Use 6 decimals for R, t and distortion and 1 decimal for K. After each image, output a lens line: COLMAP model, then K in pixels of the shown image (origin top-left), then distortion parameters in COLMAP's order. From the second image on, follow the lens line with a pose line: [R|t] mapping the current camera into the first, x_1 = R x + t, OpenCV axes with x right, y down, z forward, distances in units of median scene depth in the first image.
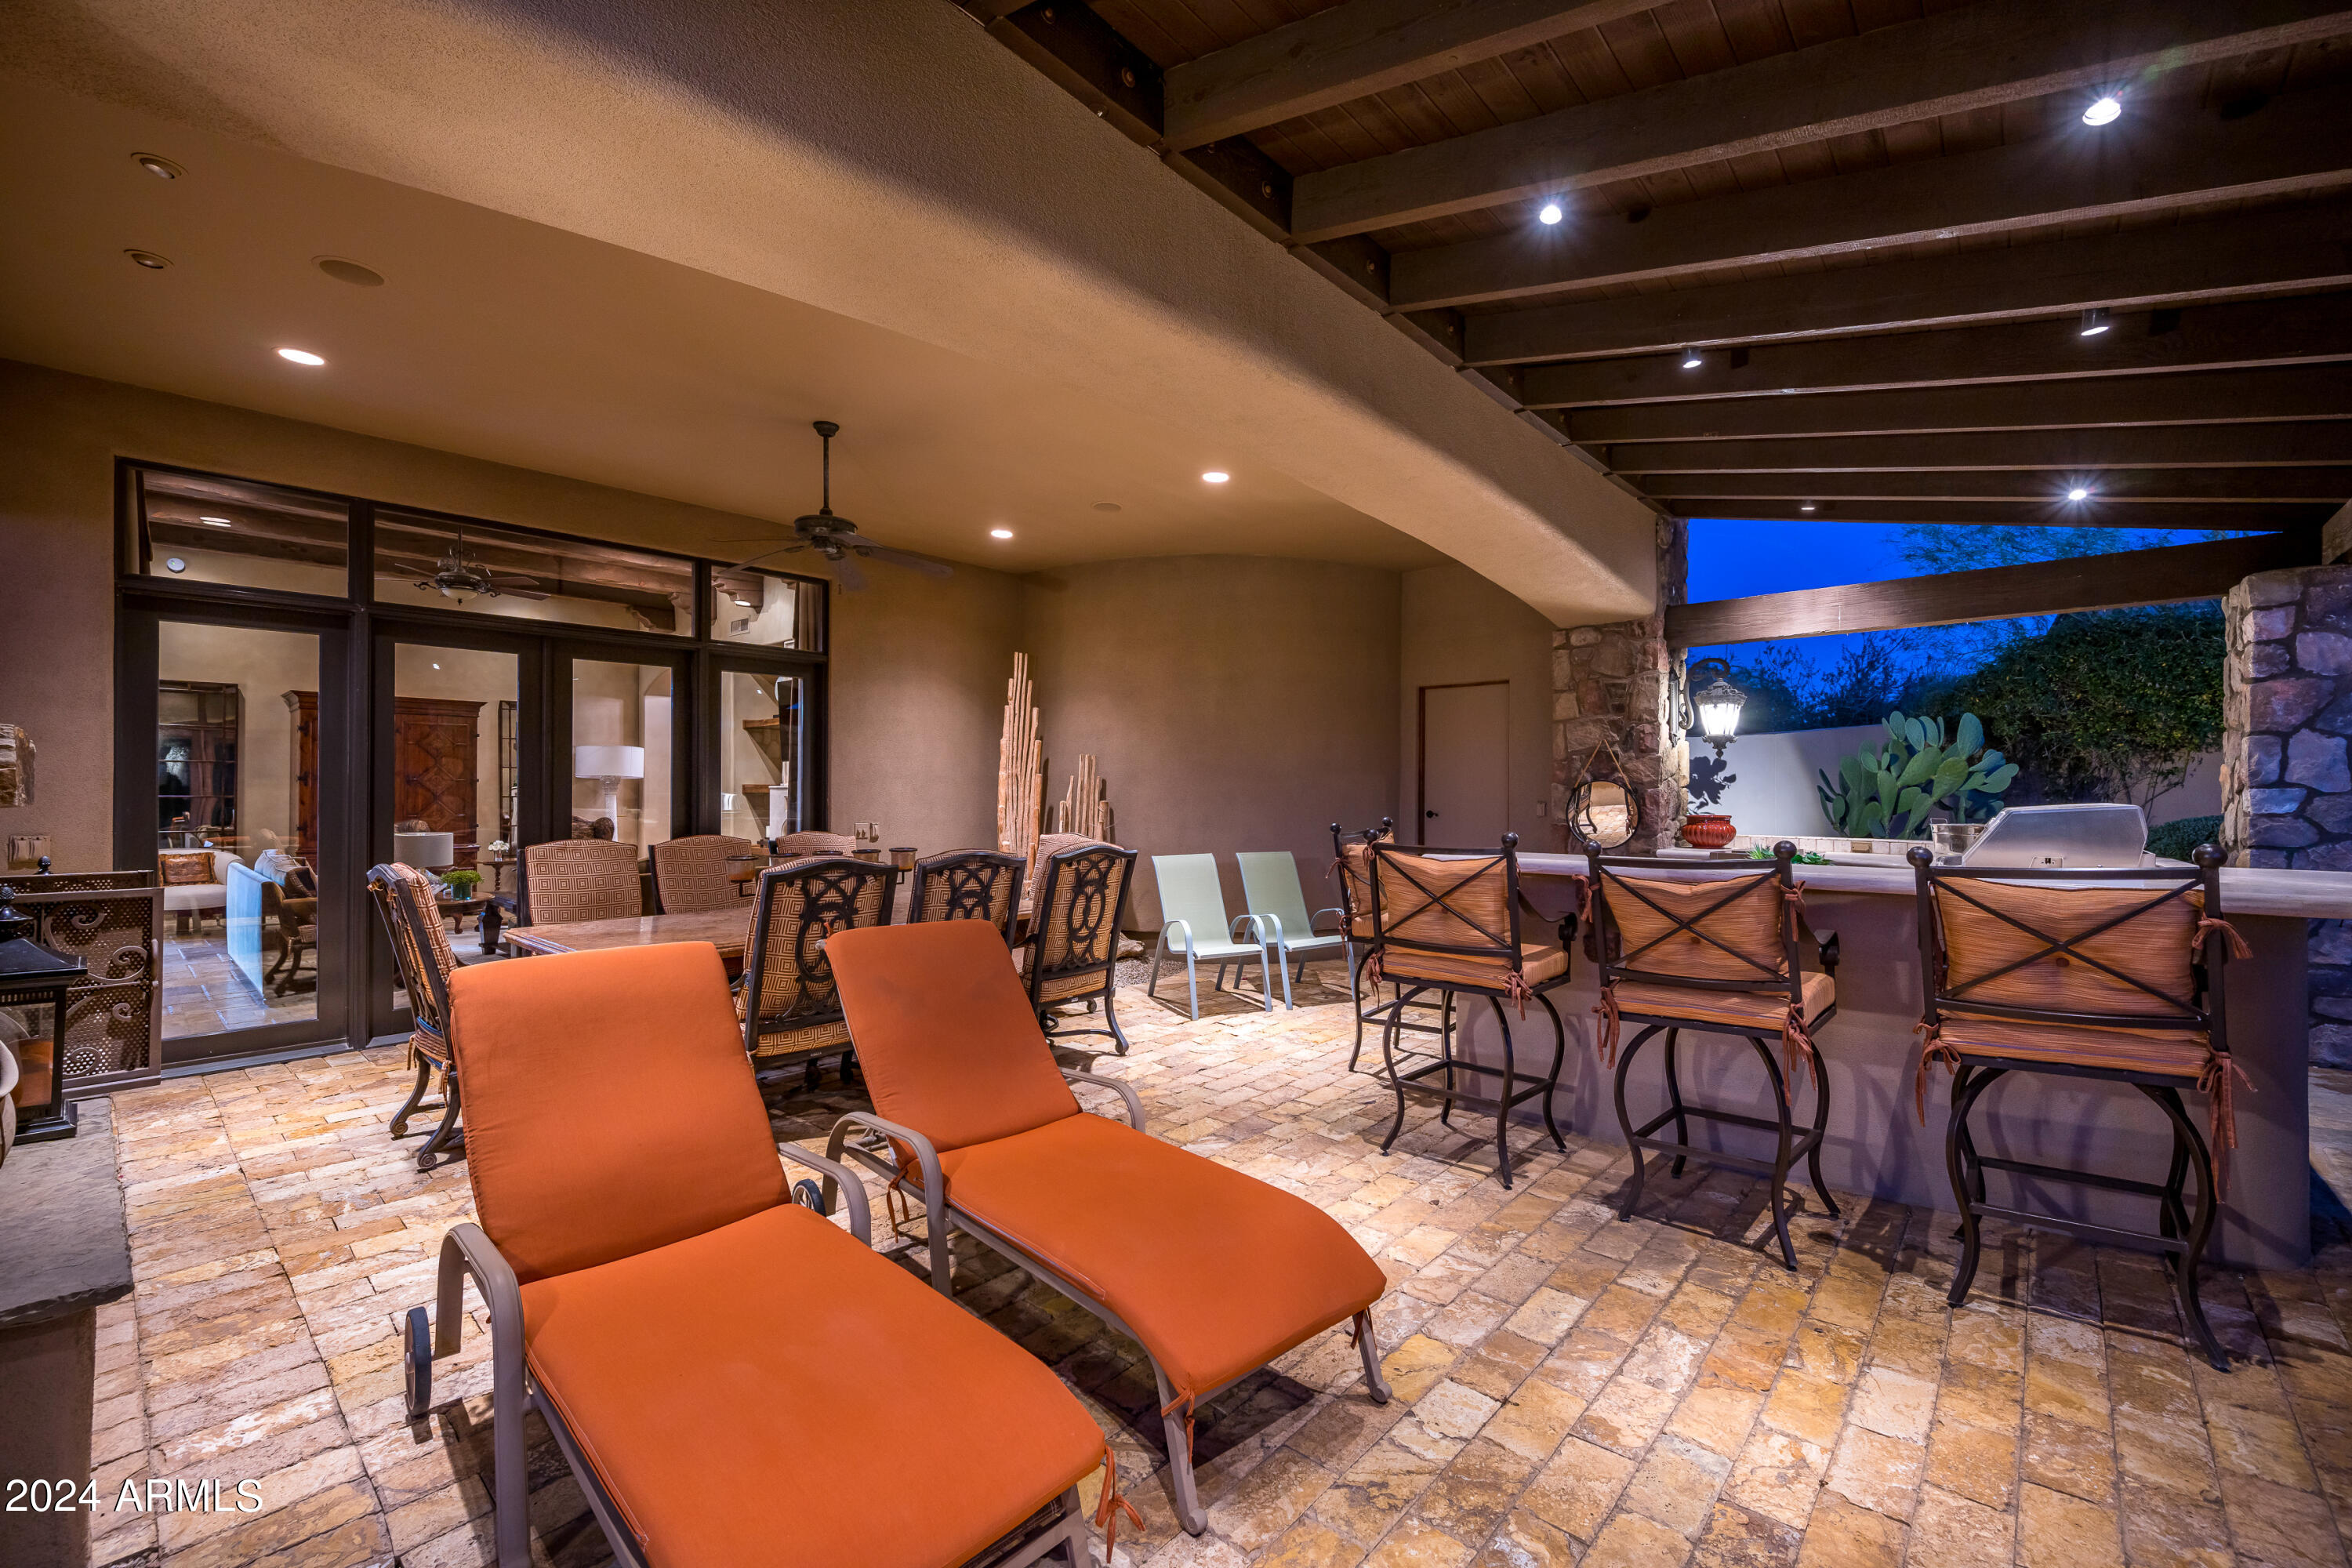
lens RADIAL K [[957.7, 0, 1176.0], [0, 957.7, 784.0], [0, 0, 1]] dist [-0.000626, 0.001761]
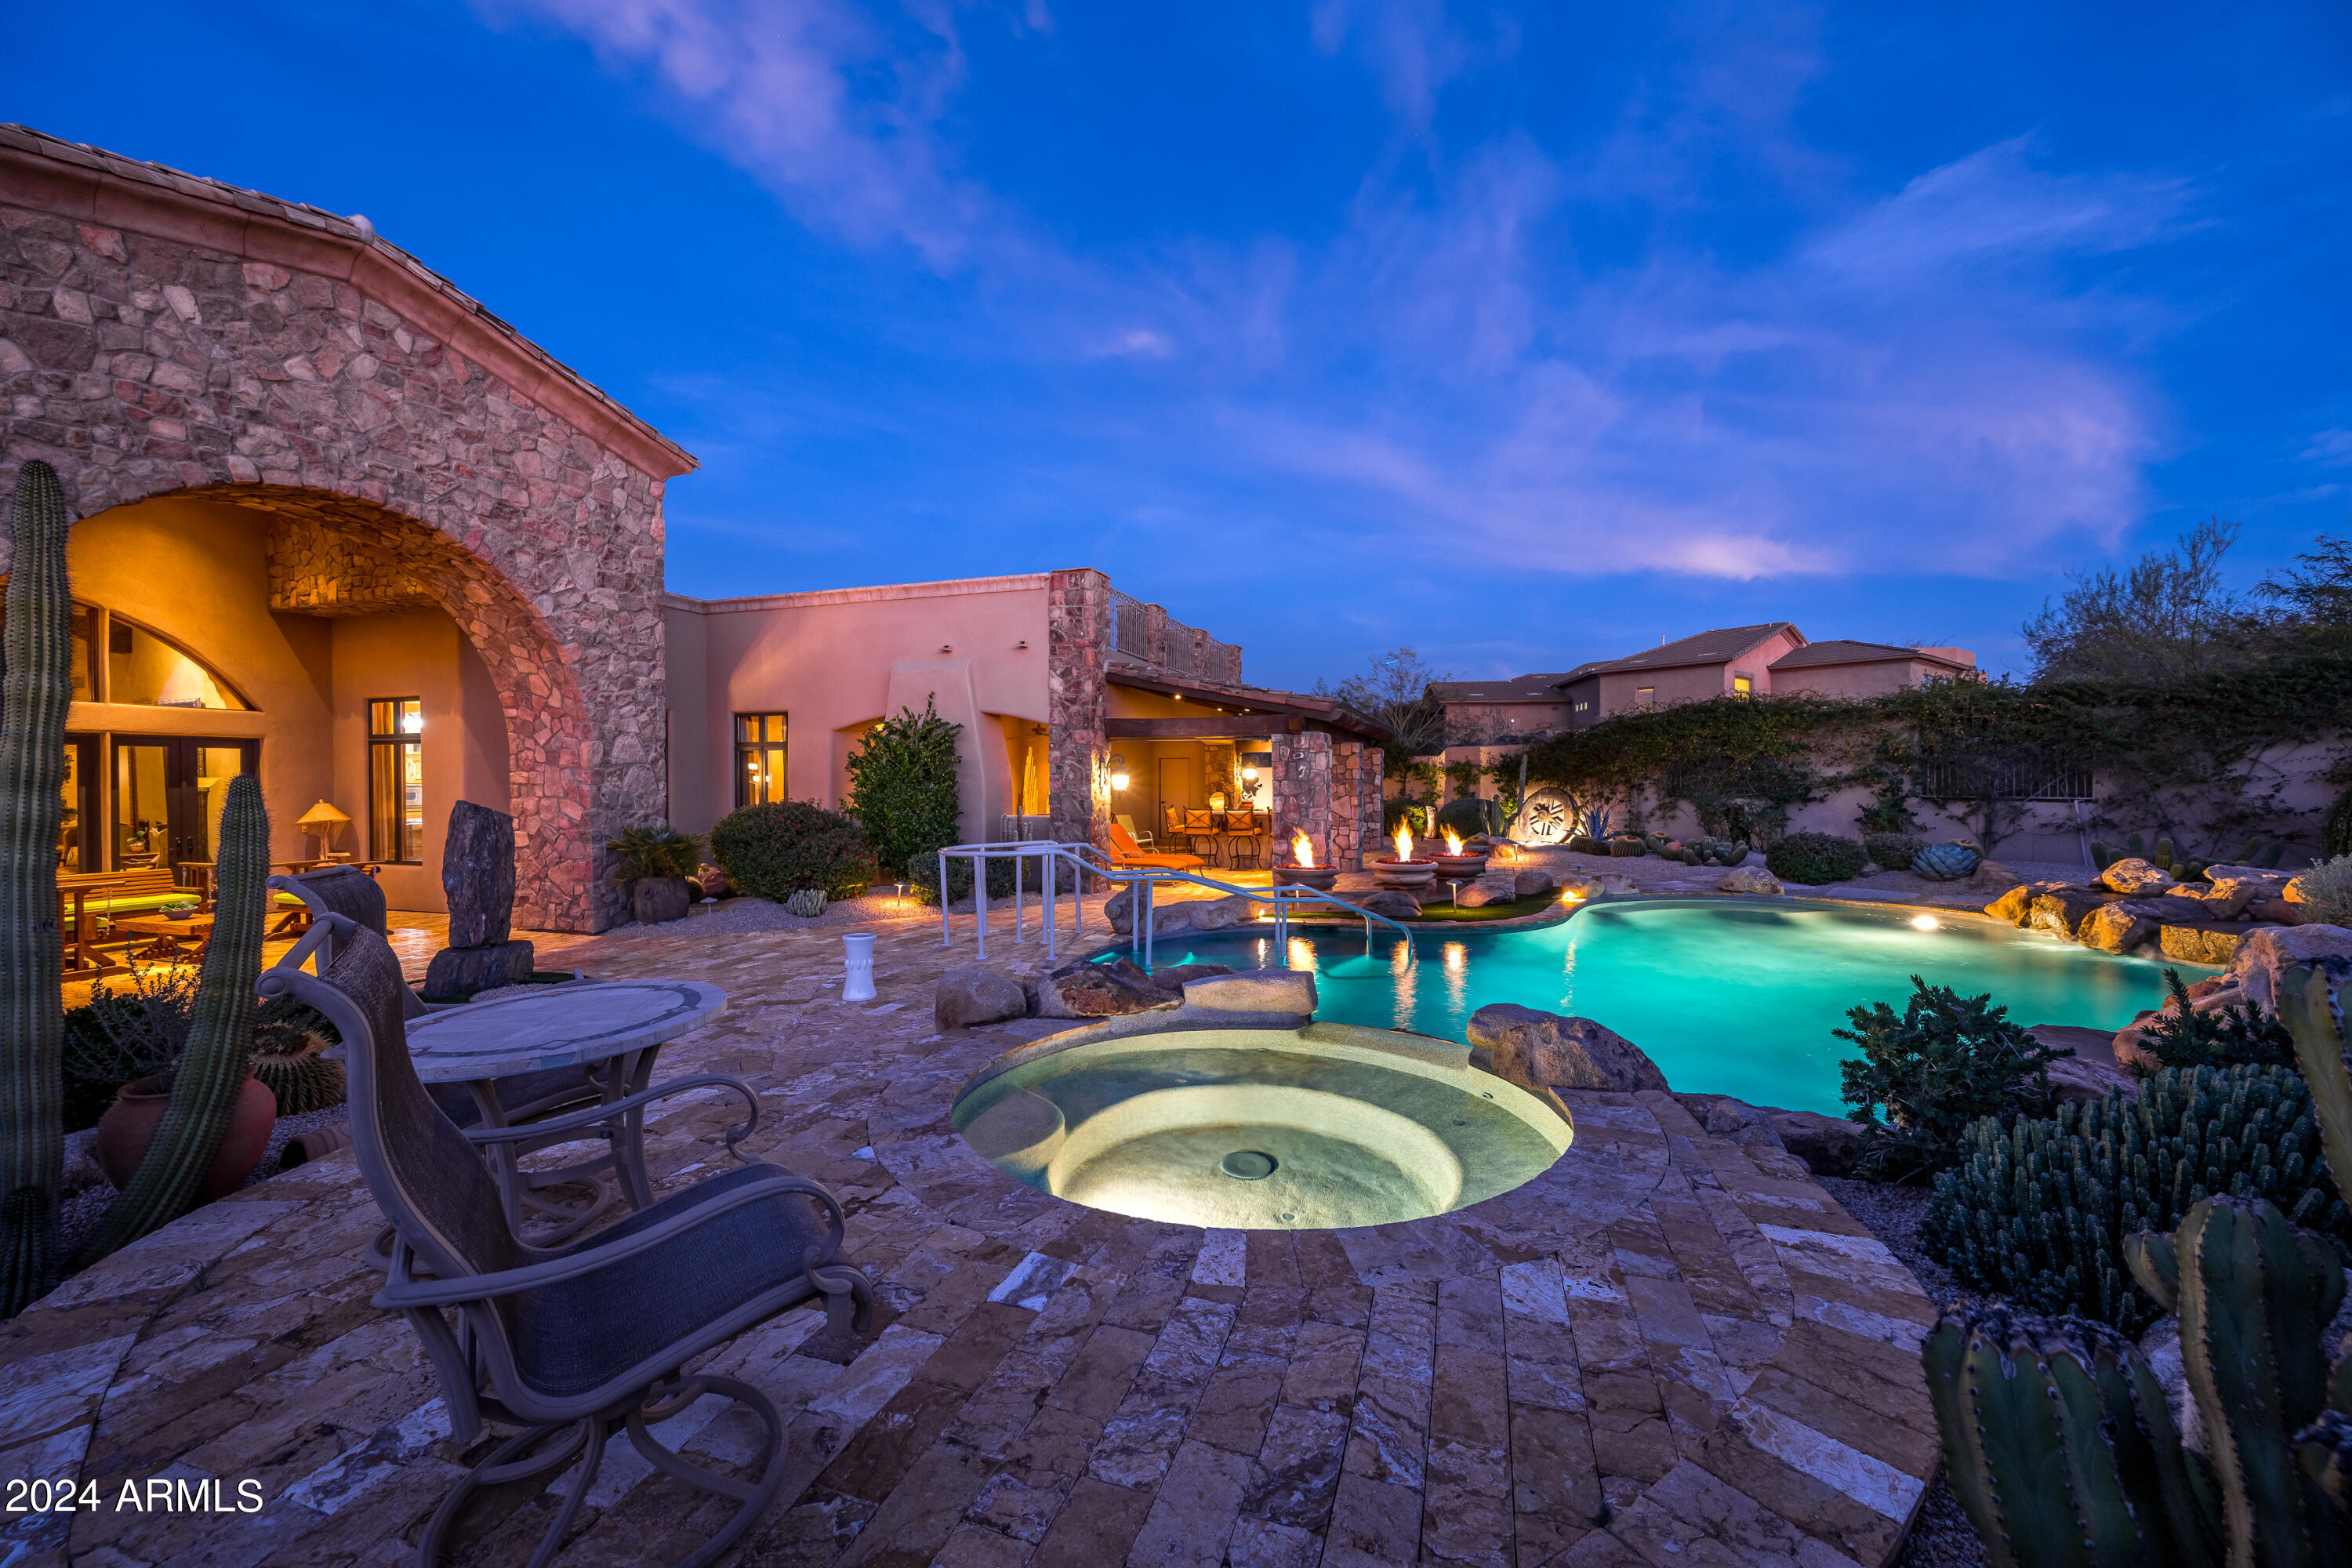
lens RADIAL K [[915.2, 0, 1176.0], [0, 915.2, 784.0], [0, 0, 1]] dist [-0.000190, 0.000876]
pose [[0.915261, -0.003283, 0.402847, -0.969859], [-0.002360, 0.999906, 0.013510, -0.072501], [-0.402854, -0.013316, 0.915168, -1.848330]]
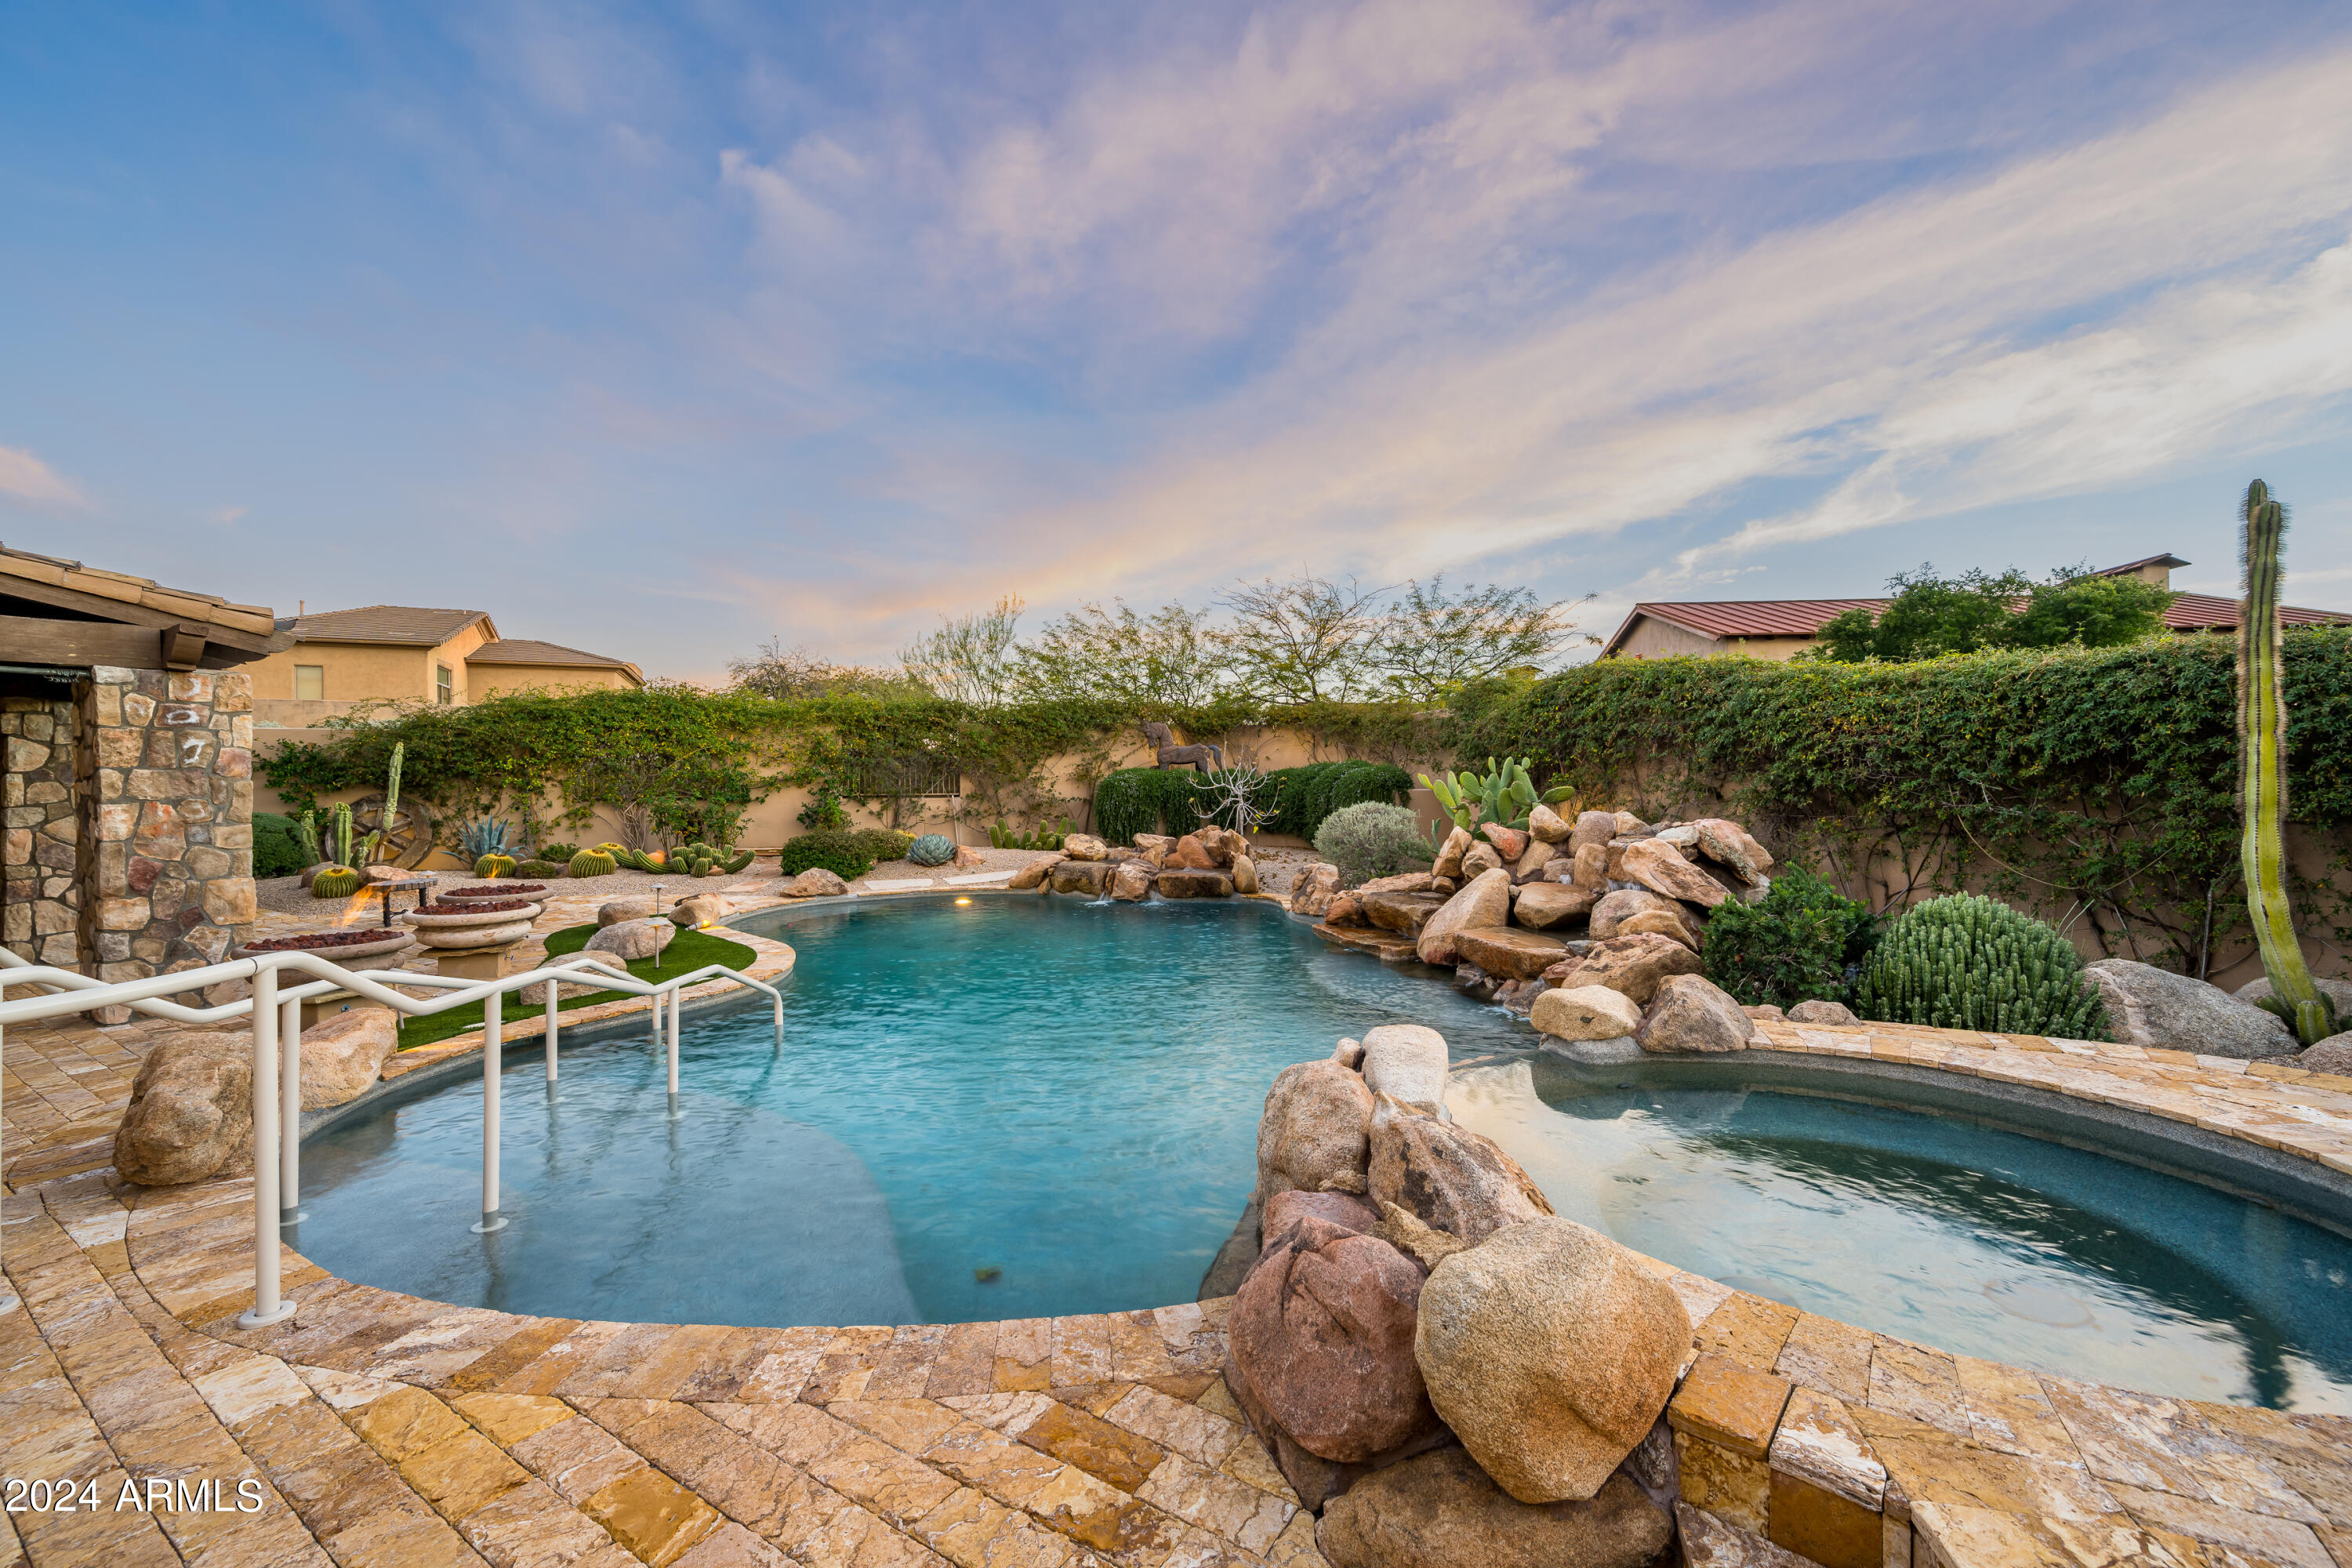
lens RADIAL K [[957.7, 0, 1176.0], [0, 957.7, 784.0], [0, 0, 1]] dist [-0.000626, 0.001761]
pose [[-0.159624, 0.003816, 0.987171, -1.068428], [-0.002528, 0.999988, -0.004274, -0.038157], [-0.987175, -0.003178, -0.159612, -1.019804]]
